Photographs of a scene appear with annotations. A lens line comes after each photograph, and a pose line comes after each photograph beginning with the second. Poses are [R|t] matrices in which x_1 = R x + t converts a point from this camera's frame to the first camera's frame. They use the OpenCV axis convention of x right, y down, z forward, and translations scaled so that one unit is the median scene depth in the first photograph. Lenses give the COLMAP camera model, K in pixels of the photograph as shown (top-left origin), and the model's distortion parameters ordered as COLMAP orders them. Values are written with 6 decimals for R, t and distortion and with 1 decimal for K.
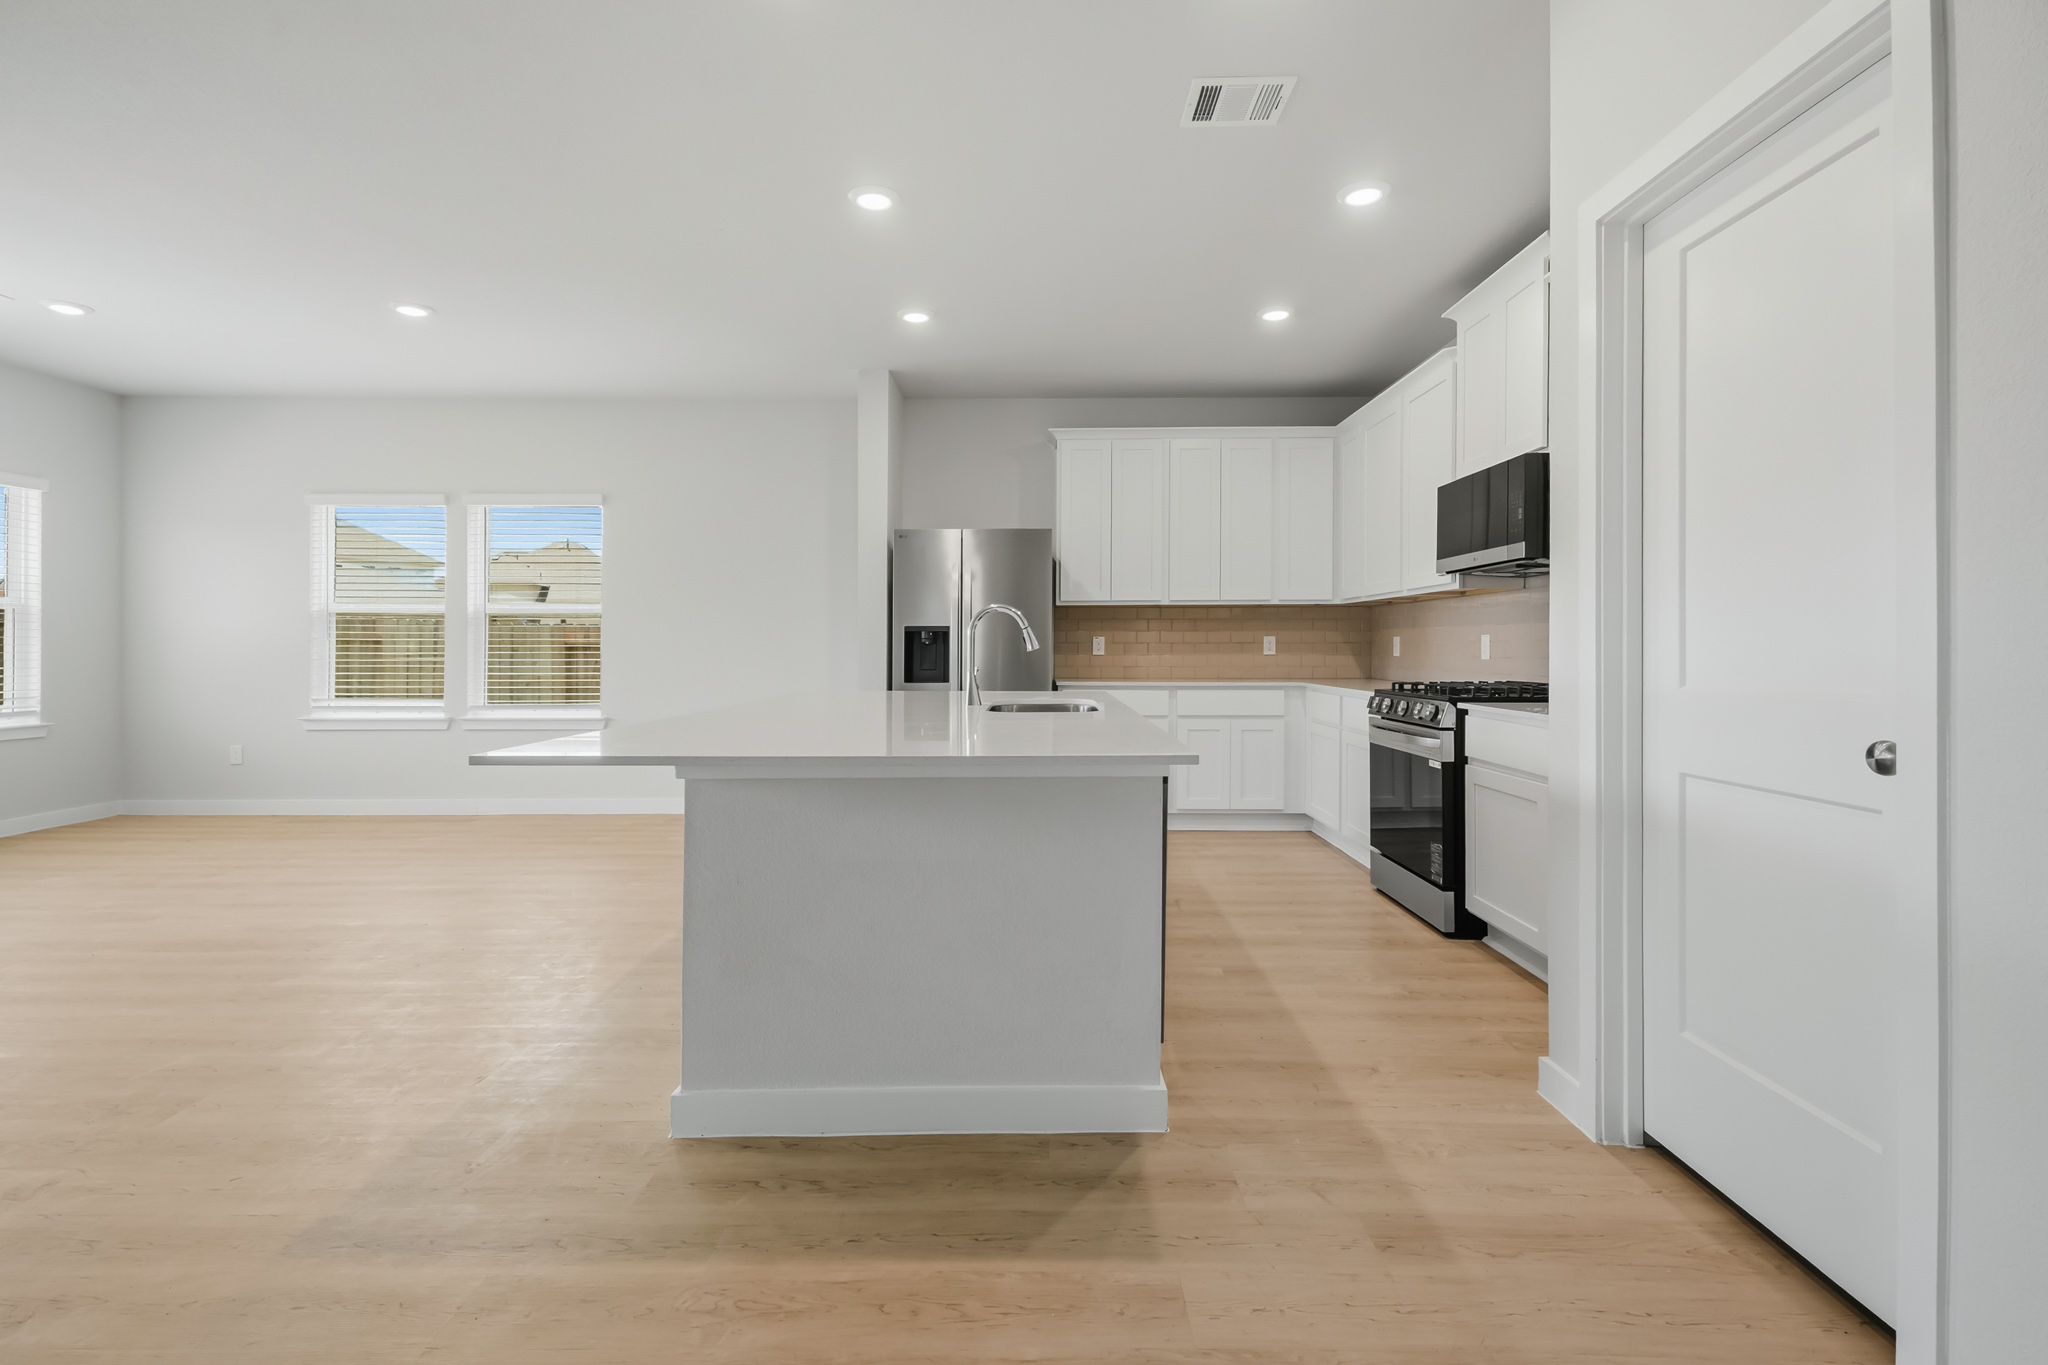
lens RADIAL K [[949.5, 0, 1038.3], [0, 949.5, 644.9], [0, 0, 1]] dist [0.016158, 0.001995]
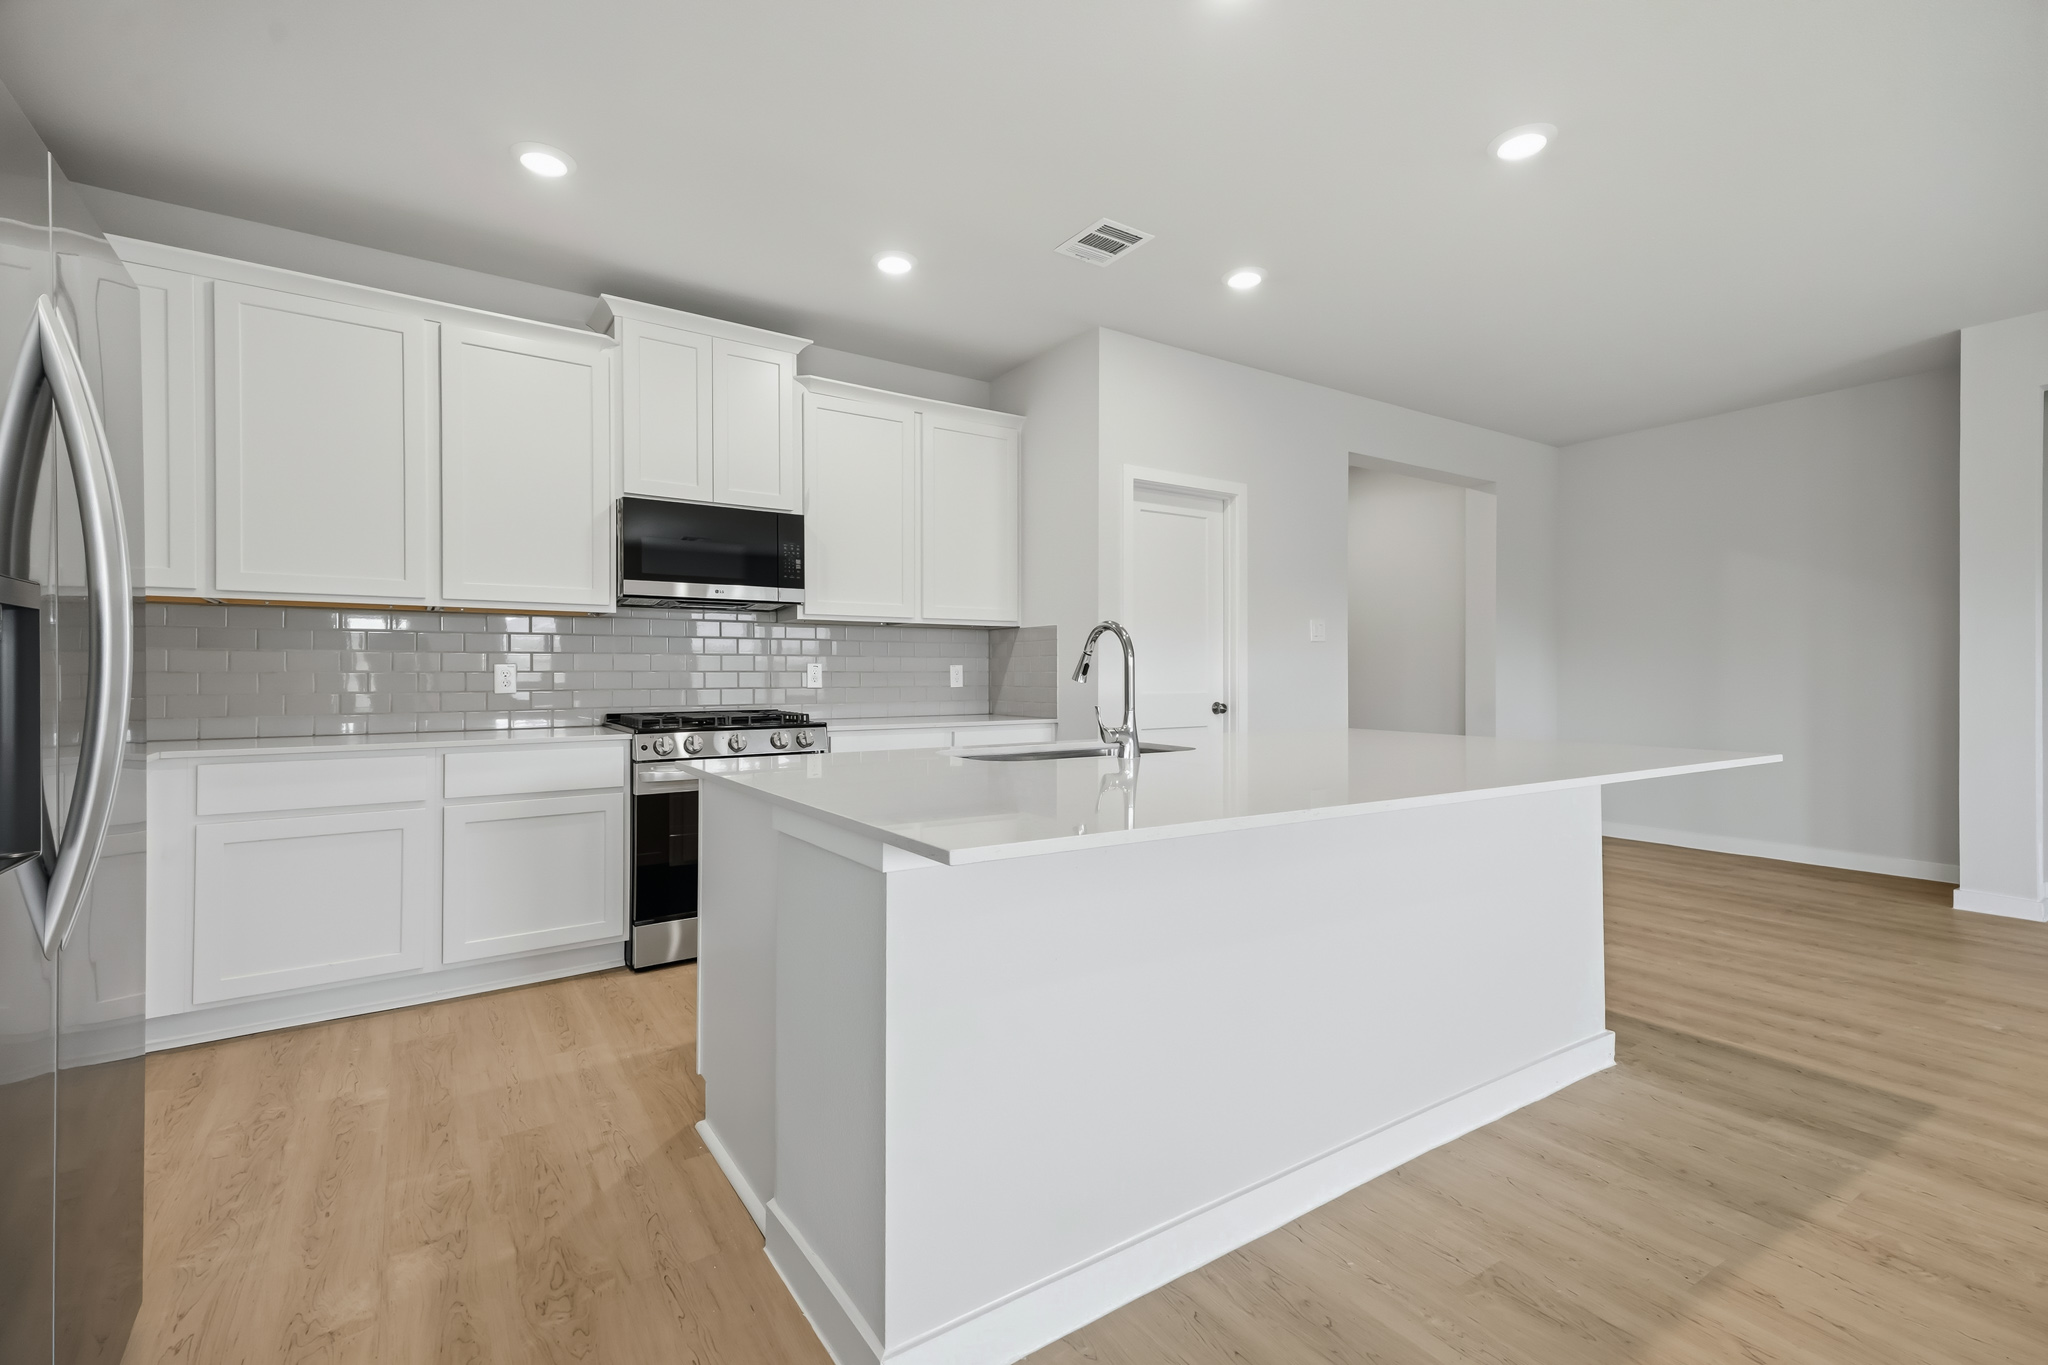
lens RADIAL K [[887.3, 0, 991.7], [0, 887.3, 683.8], [0, 0, 1]] dist [0.017944, -0.002616]
pose [[-0.535410, -0.008474, 0.844550, -0.431208], [-0.000346, 0.999952, 0.009814, -0.000227], [-0.844592, 0.004962, -0.535388, 1.073256]]
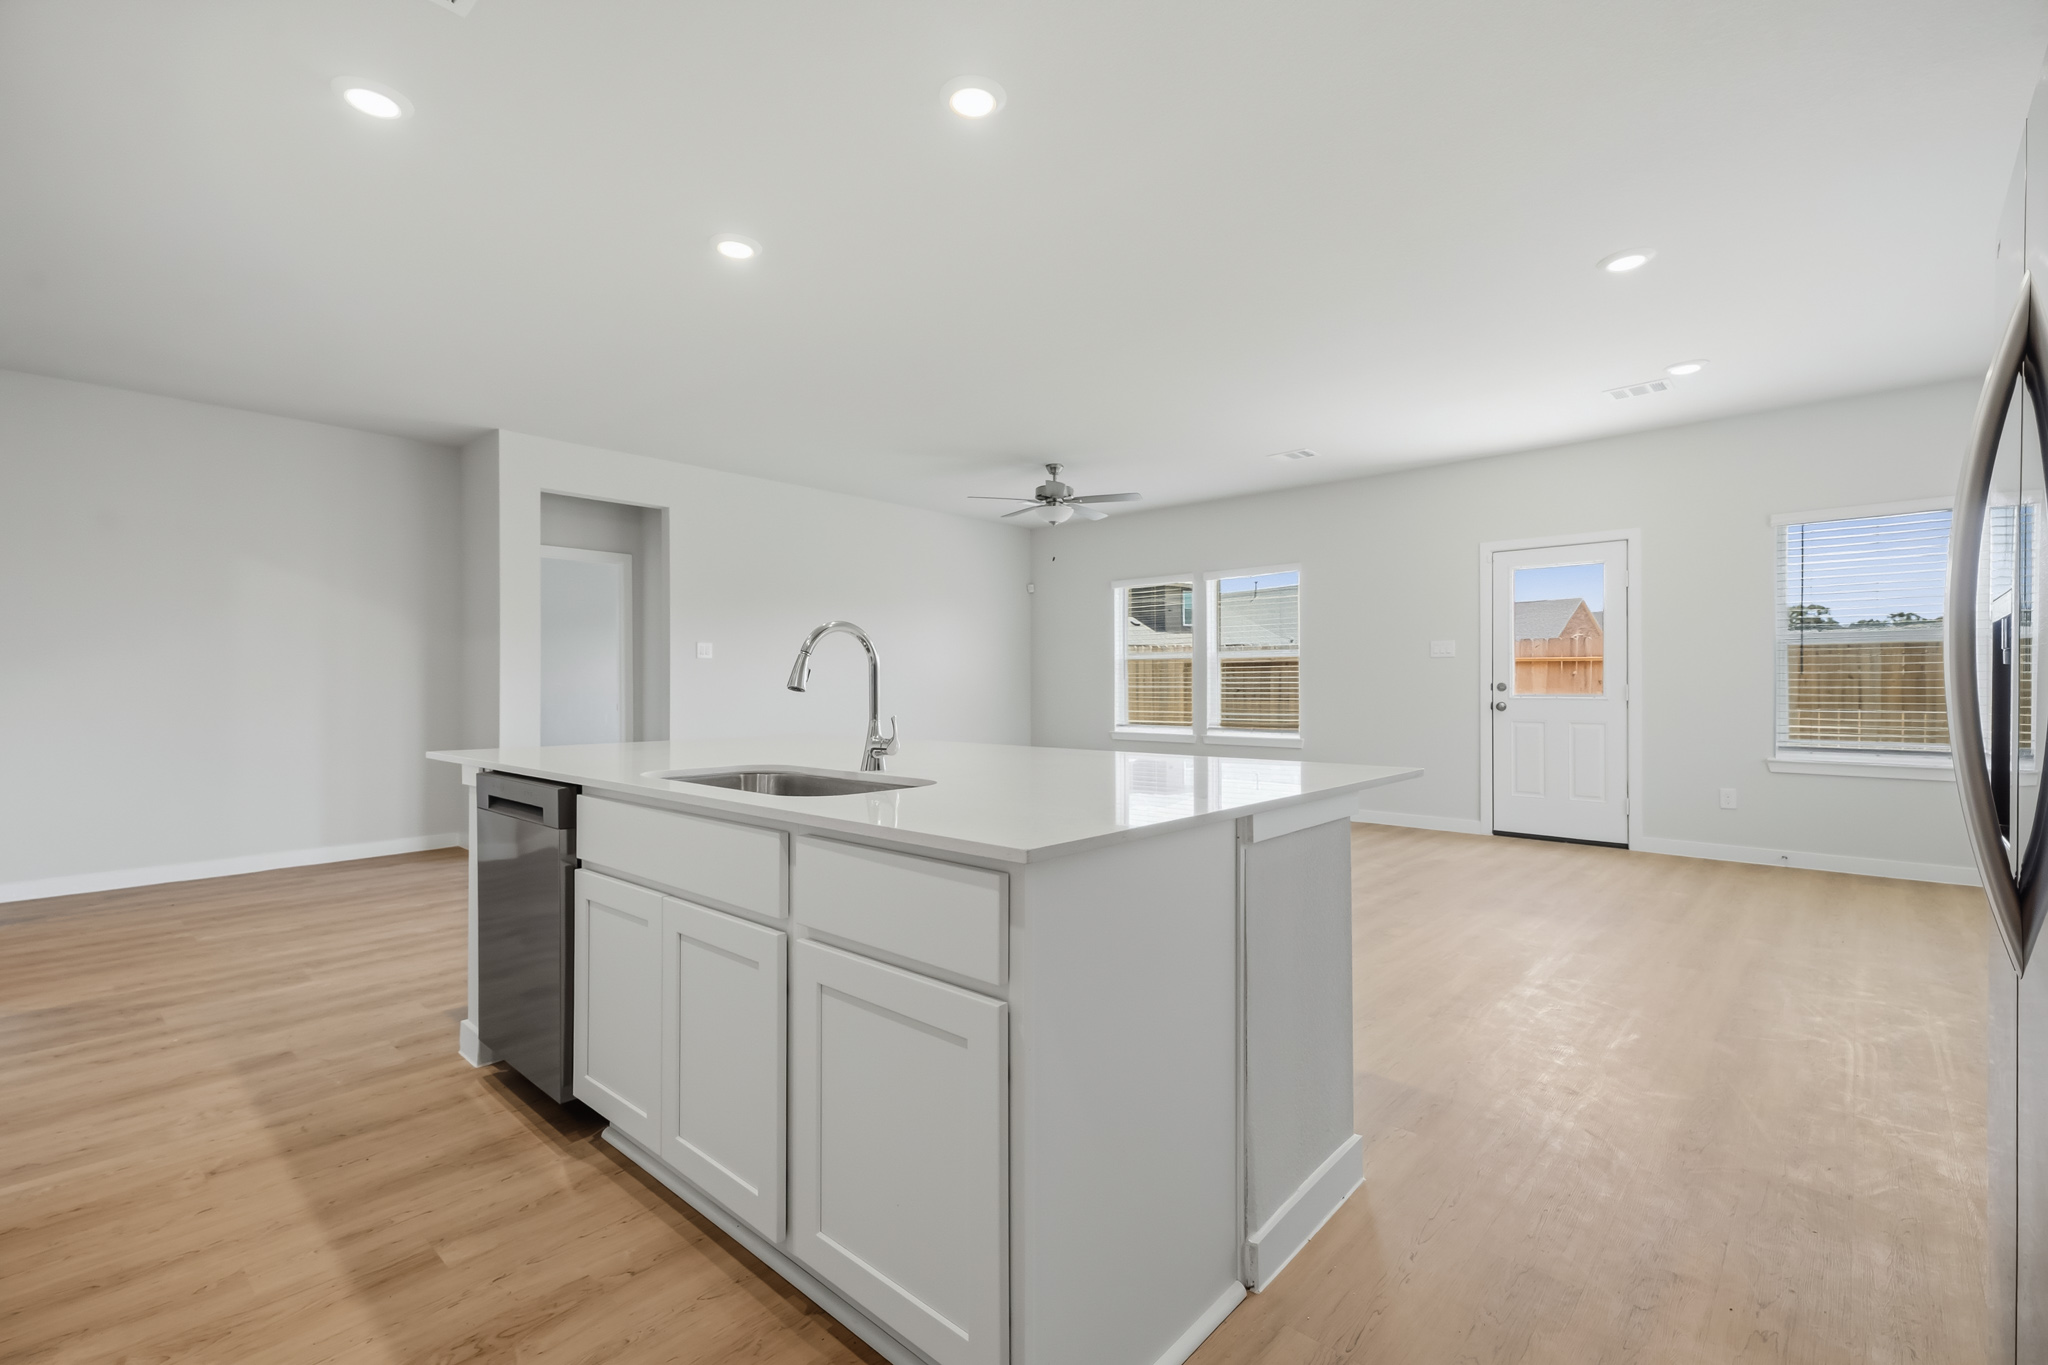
lens RADIAL K [[949.5, 0, 1034.0], [0, 949.5, 670.9], [0, 0, 1]] dist [0.016158, 0.001995]
pose [[-0.685445, -0.005423, -0.728104, 0.257712], [0.003410, 0.999937, -0.010658, -0.001359], [0.728116, -0.009789, -0.685384, 1.150719]]
